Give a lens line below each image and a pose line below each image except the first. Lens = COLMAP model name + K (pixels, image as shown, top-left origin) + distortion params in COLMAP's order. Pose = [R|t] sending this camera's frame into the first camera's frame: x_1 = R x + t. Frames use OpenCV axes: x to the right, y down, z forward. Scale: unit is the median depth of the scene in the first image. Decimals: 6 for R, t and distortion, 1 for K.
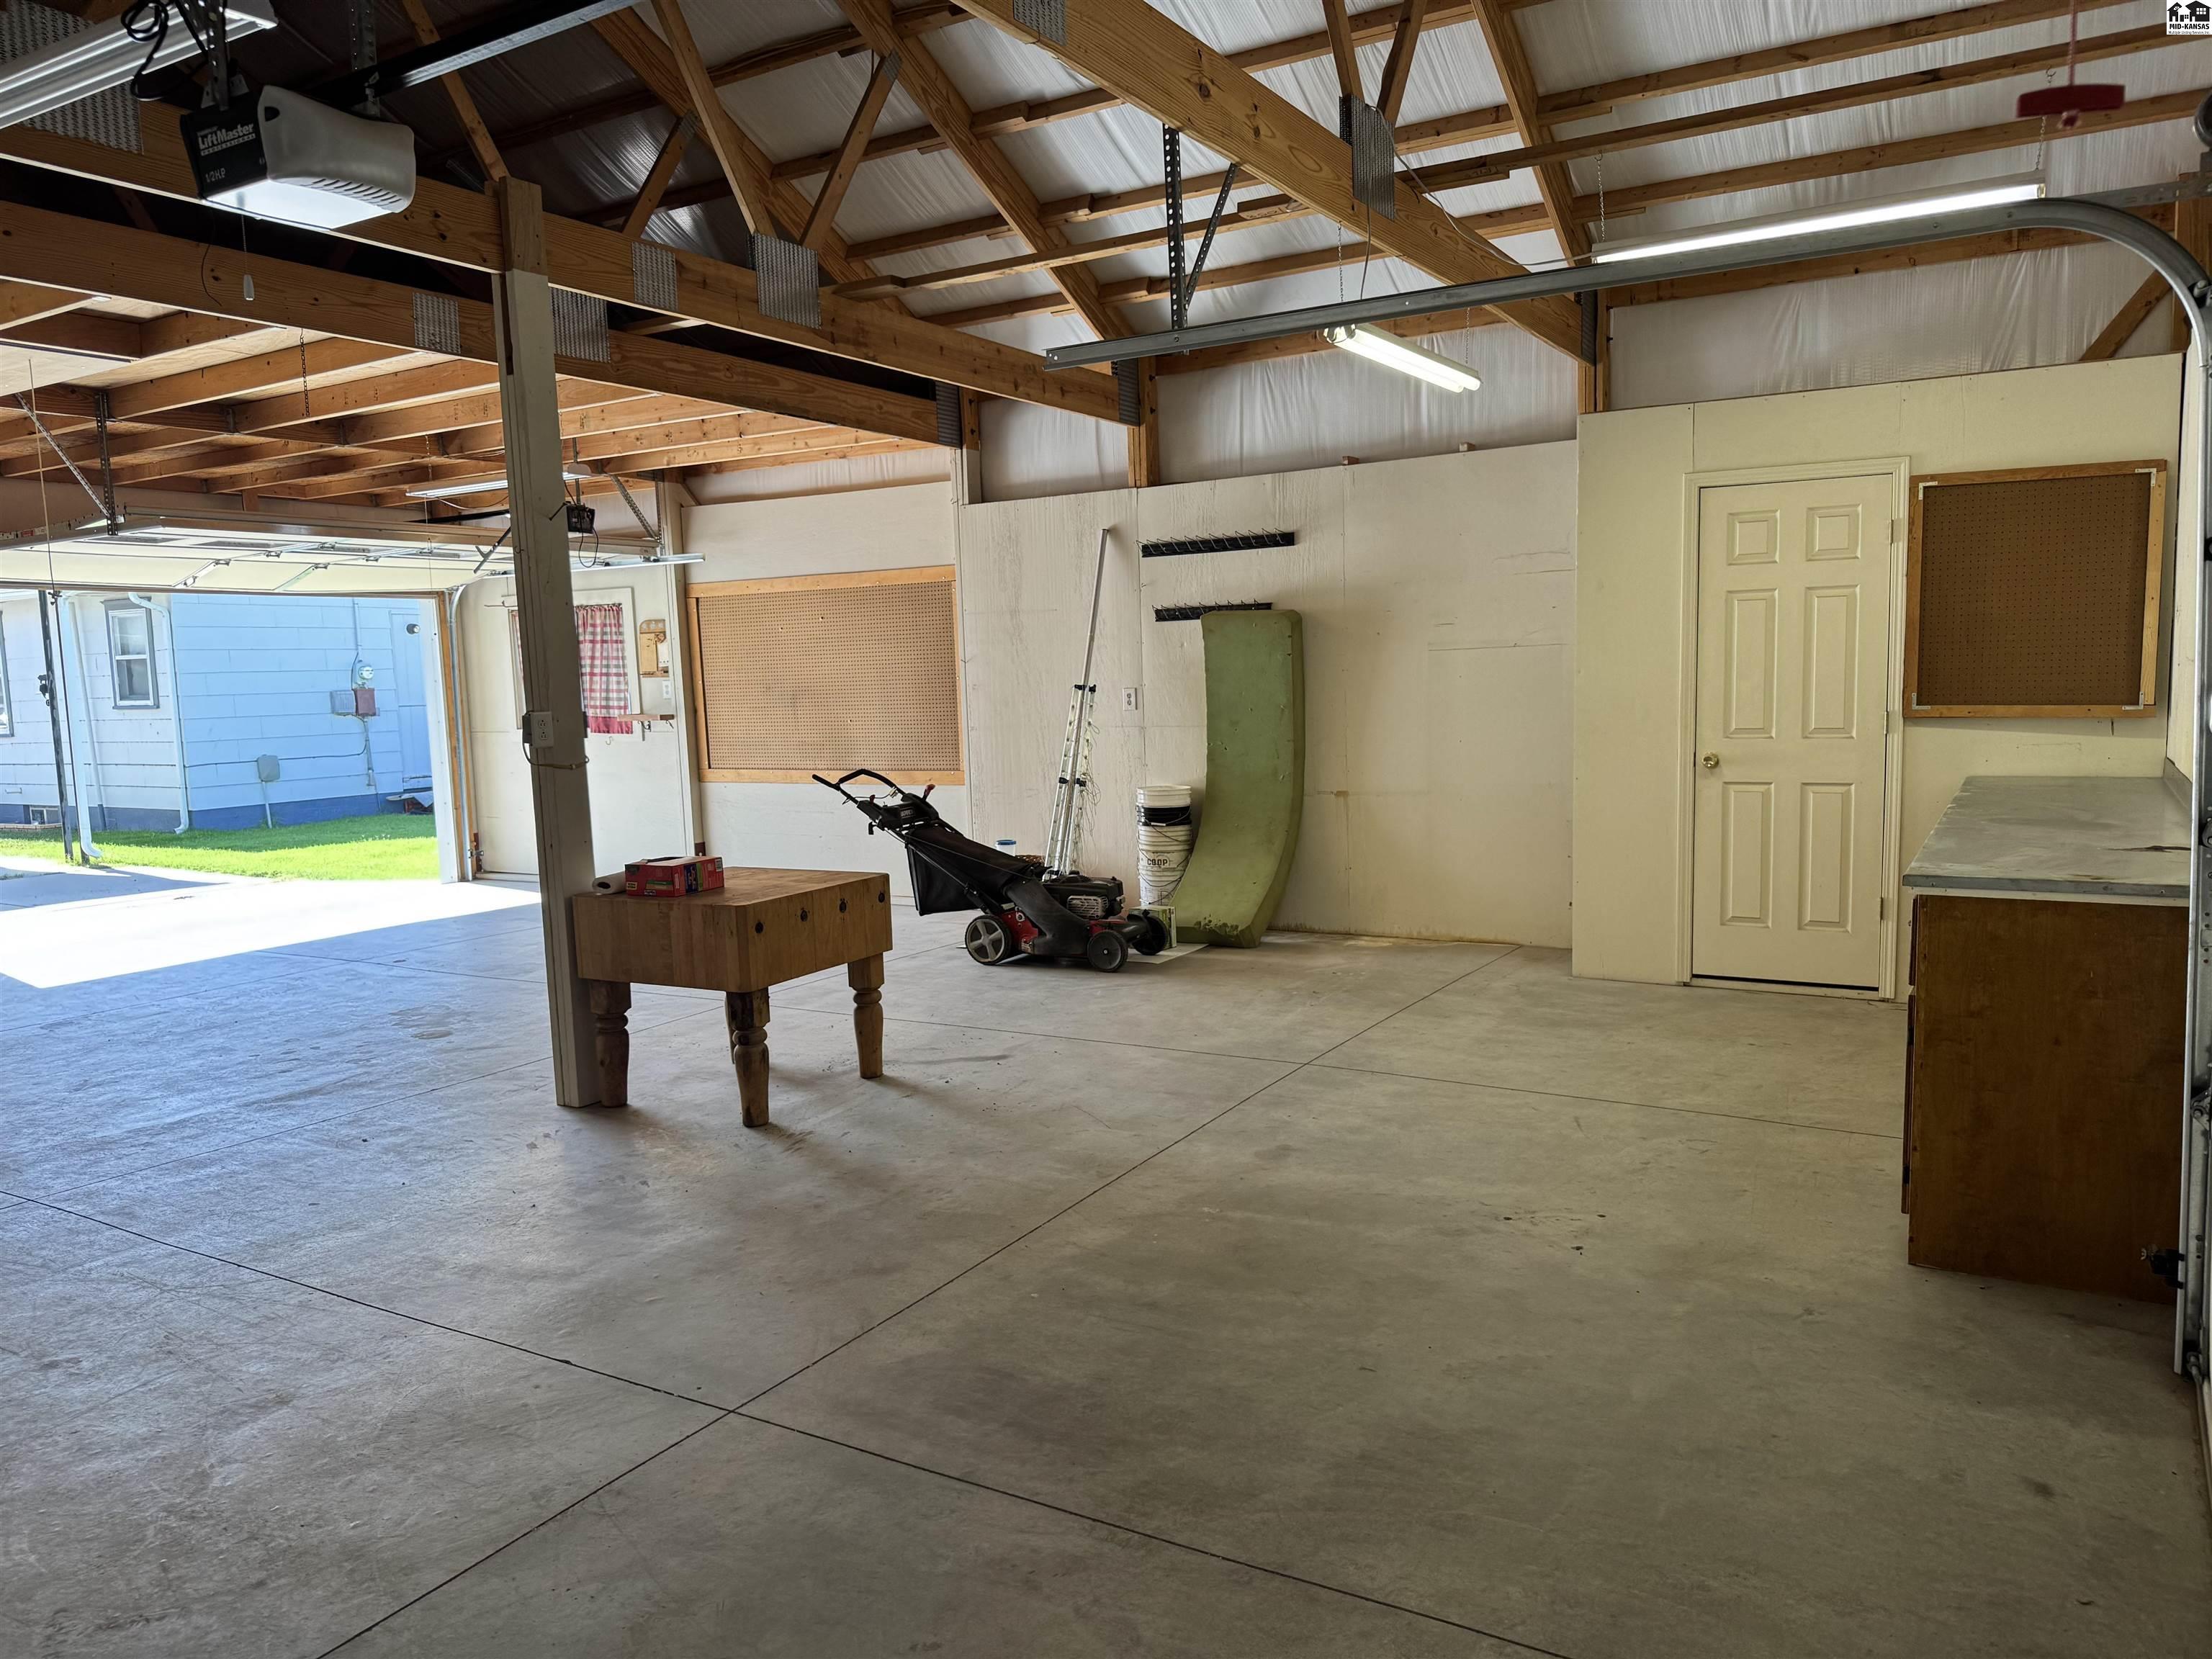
lens RADIAL K [[1559.6, 0, 1113.0], [0, 1559.6, 843.2], [0, 0, 1]] dist [0.018820, -0.017329]
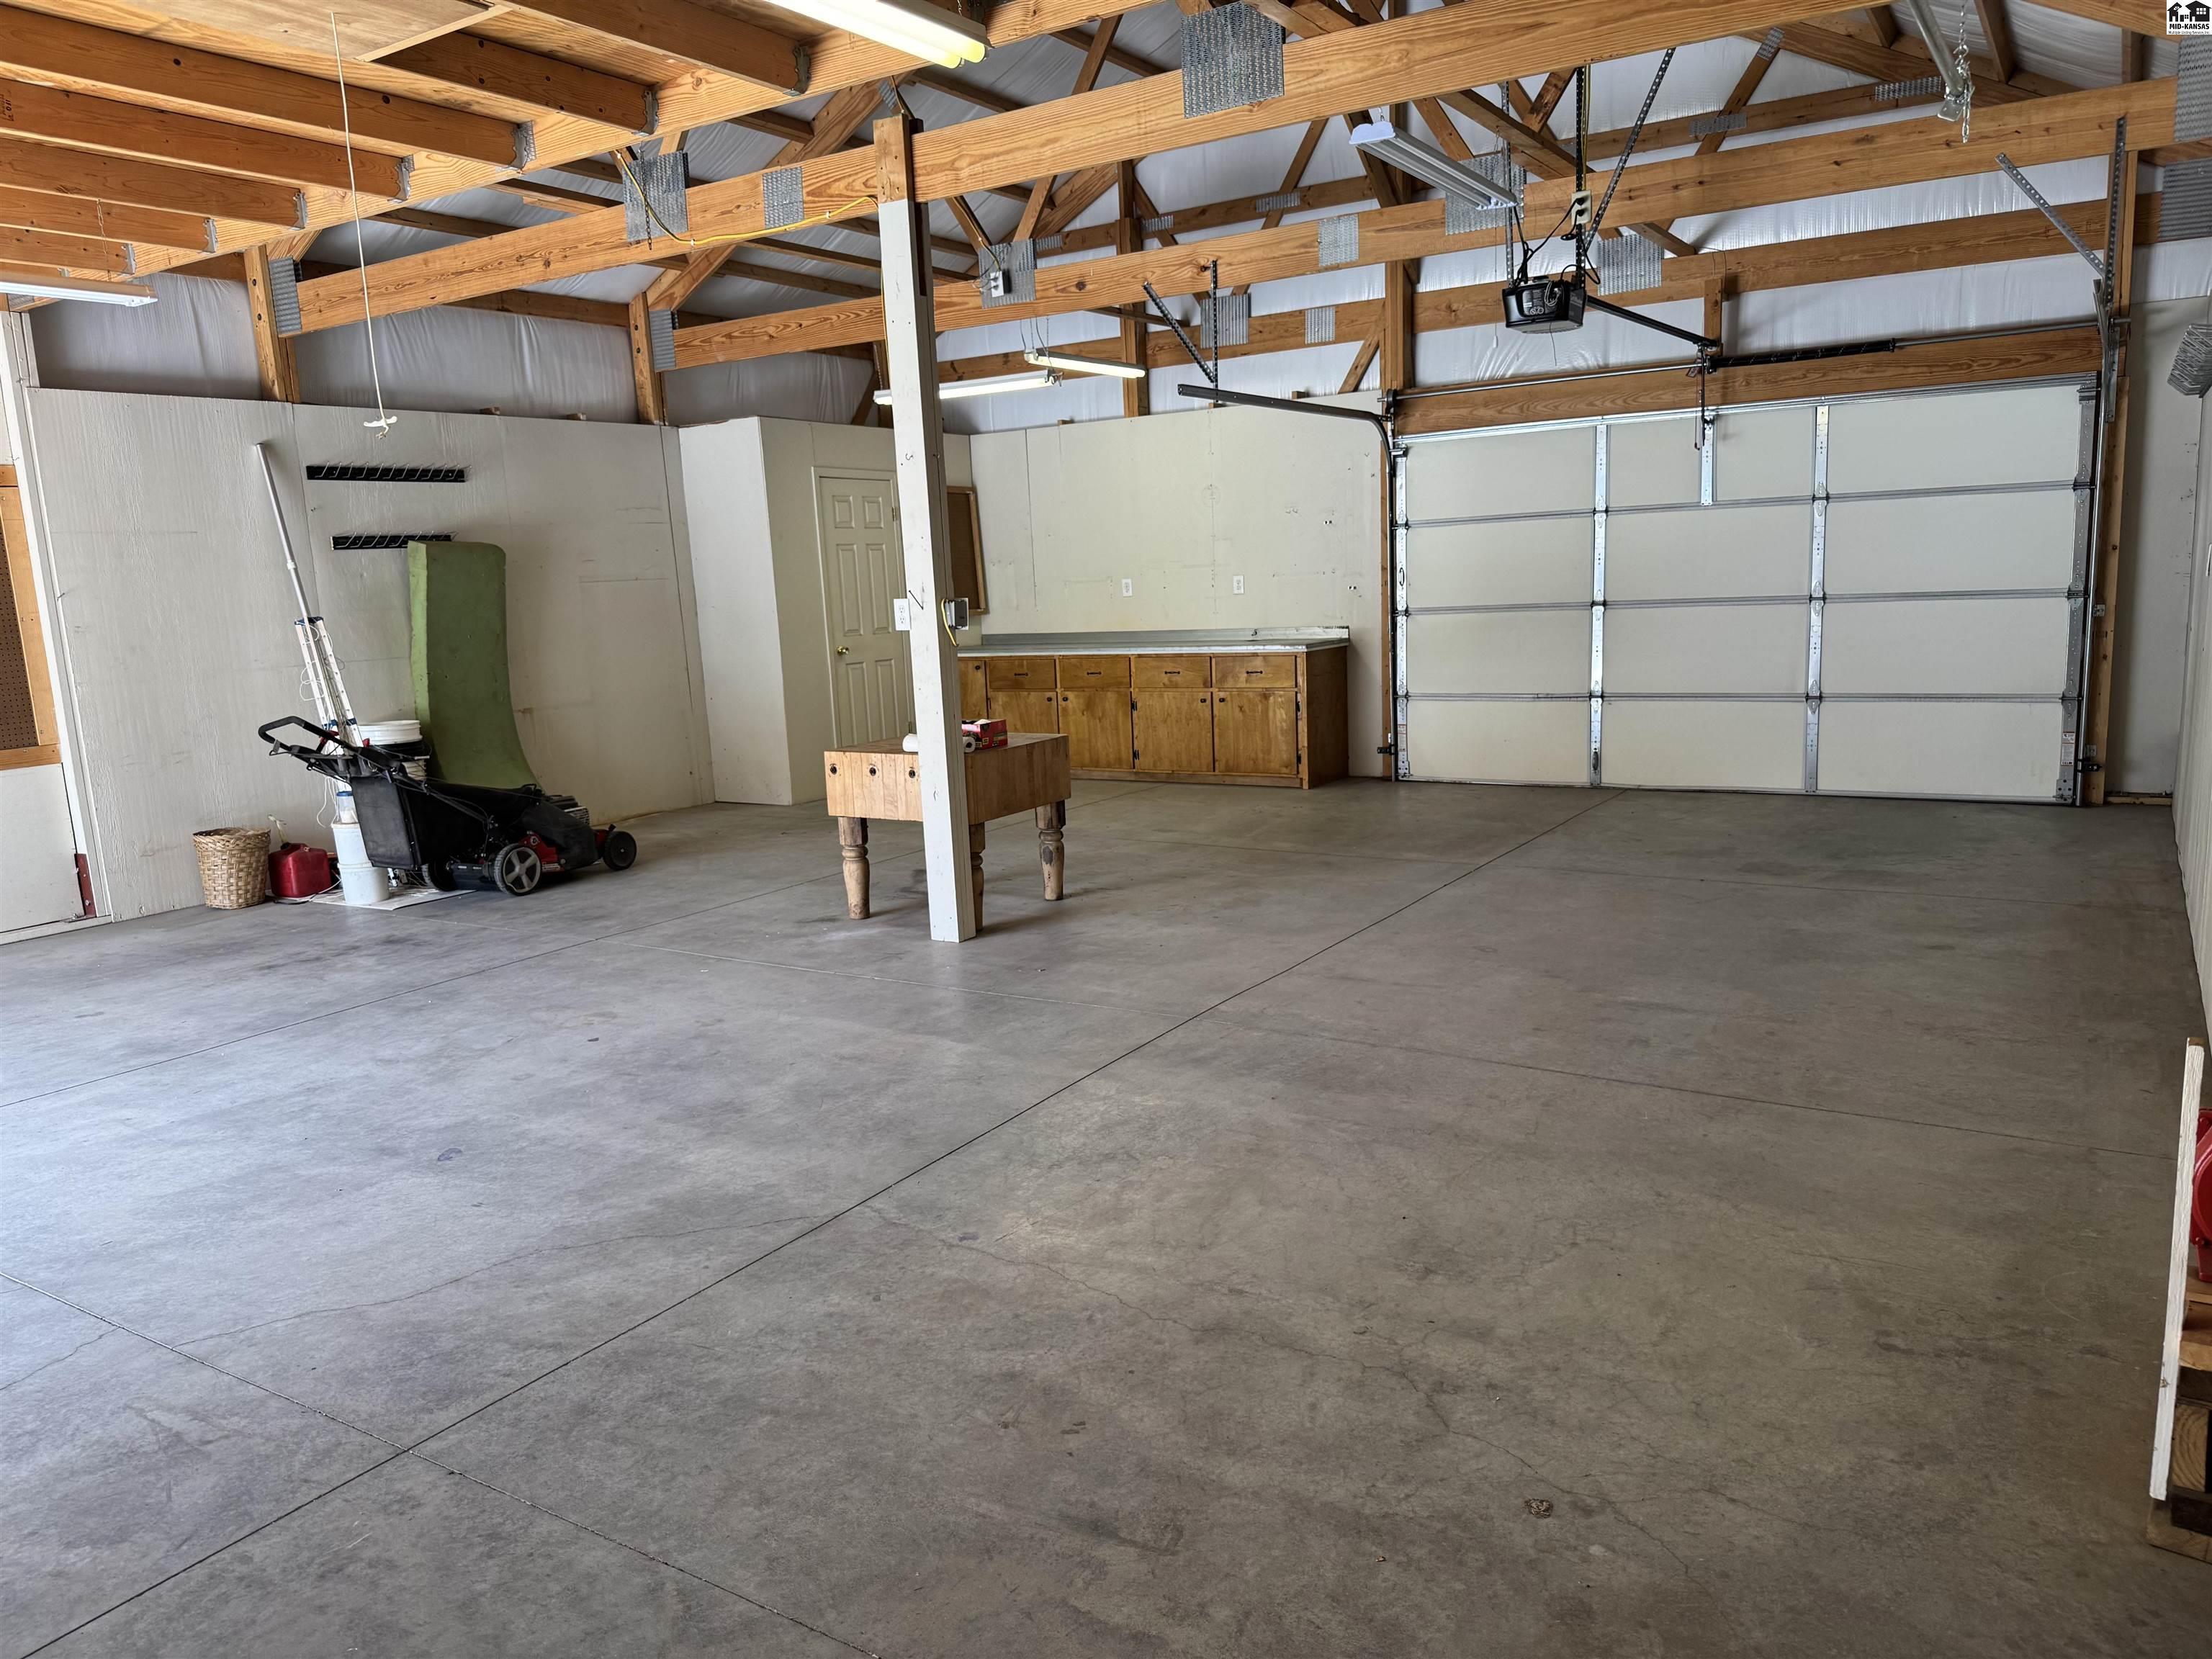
lens RADIAL K [[1551.7, 0, 1102.8], [0, 1551.7, 828.1], [0, 0, 1]] dist [0.062938, -0.076186]
pose [[0.033354, -0.141125, 0.989430, -0.815792], [0.174126, 0.975661, 0.133291, -0.028442], [-0.984158, 0.167840, 0.057116, 0.460467]]
